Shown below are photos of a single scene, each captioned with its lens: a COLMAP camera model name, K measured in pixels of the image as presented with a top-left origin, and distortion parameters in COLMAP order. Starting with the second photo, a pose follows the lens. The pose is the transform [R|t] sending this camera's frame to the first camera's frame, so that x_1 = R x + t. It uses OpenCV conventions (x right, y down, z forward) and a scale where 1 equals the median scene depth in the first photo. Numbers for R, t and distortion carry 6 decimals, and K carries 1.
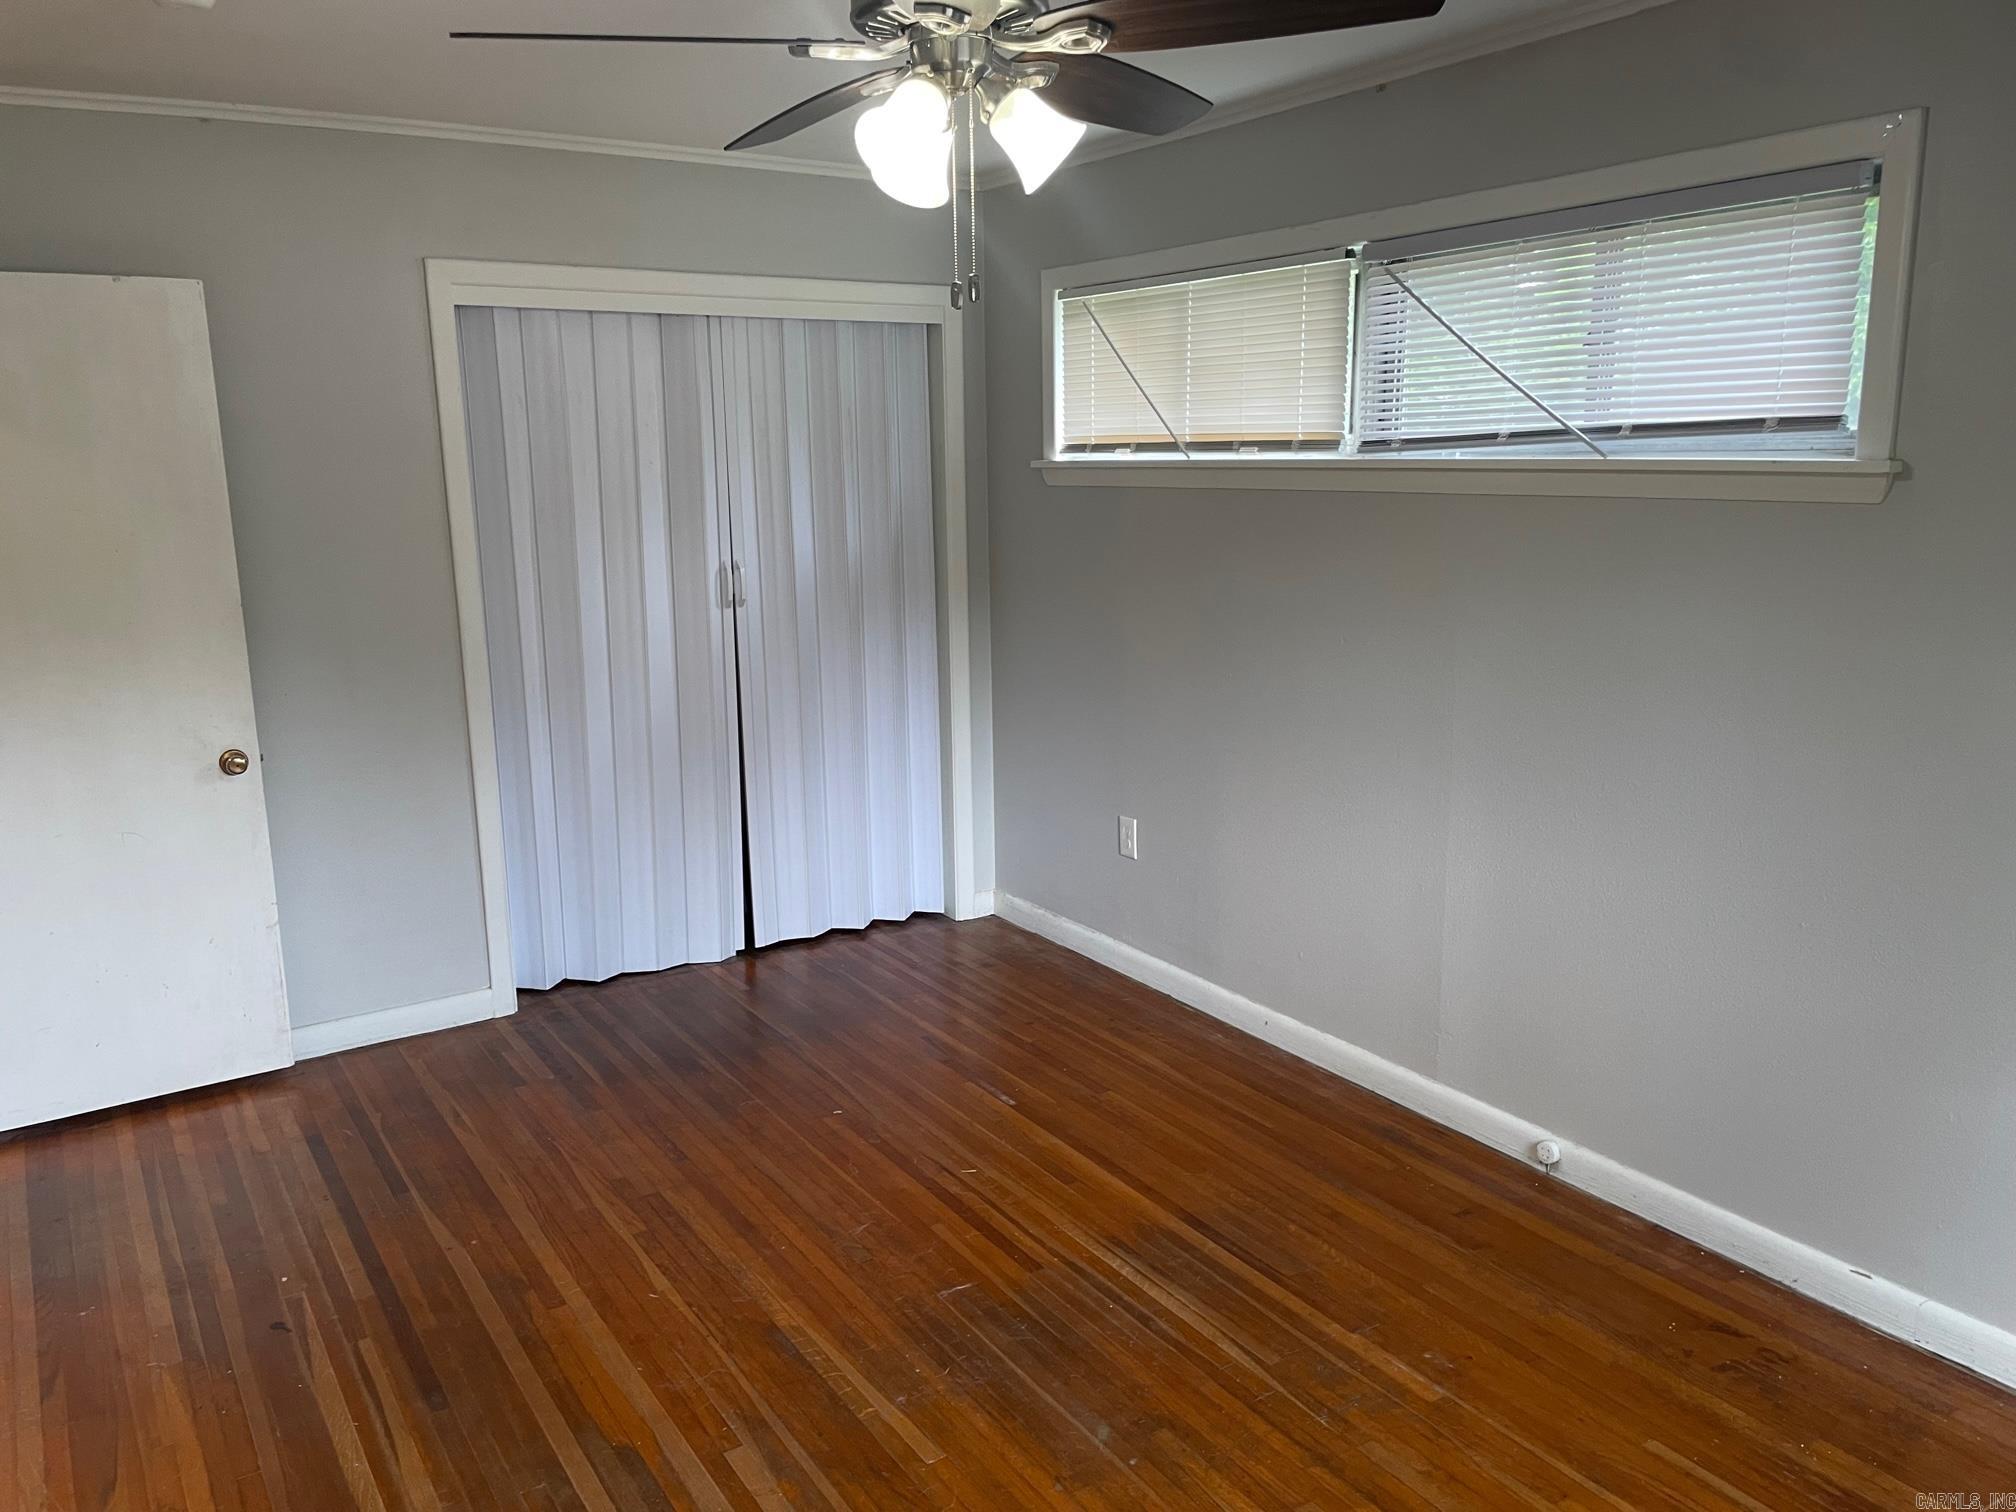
lens RADIAL K [[1517.4, 0, 1015.7], [0, 1517.4, 760.1], [0, 0, 1]] dist [0.110988, -0.133229]
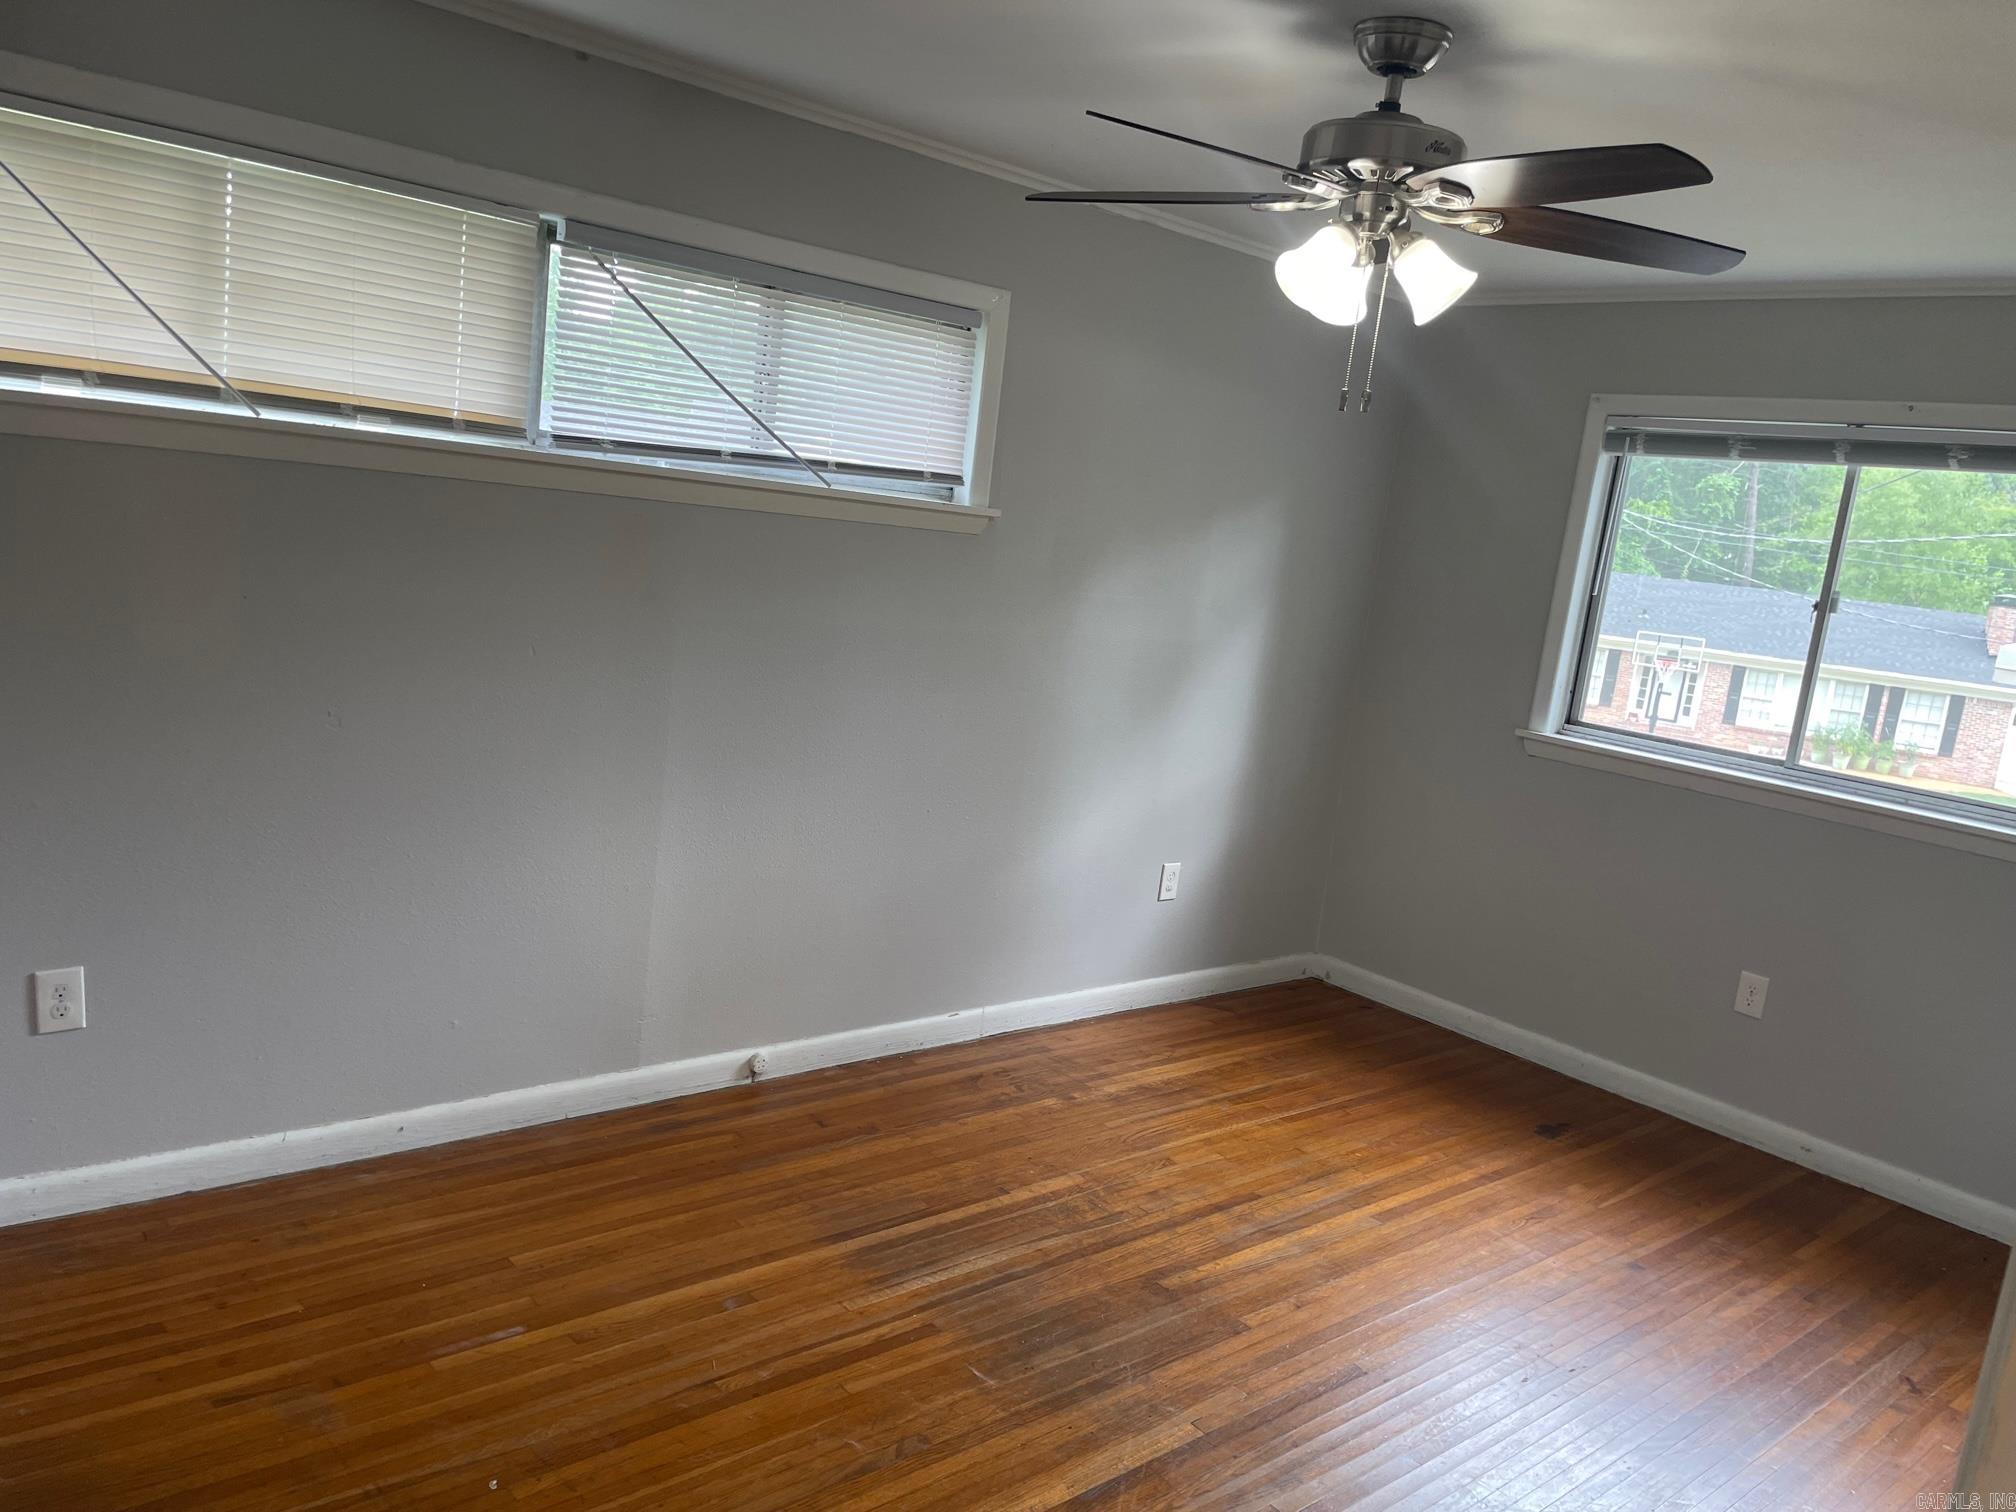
lens RADIAL K [[1517.4, 0, 1015.7], [0, 1517.4, 760.1], [0, 0, 1]] dist [0.110988, -0.133229]
pose [[-0.139098, -0.174866, 0.974717, -0.843722], [0.084311, 0.978621, 0.187598, -0.190704], [-0.986683, 0.108274, -0.121381, 0.984644]]
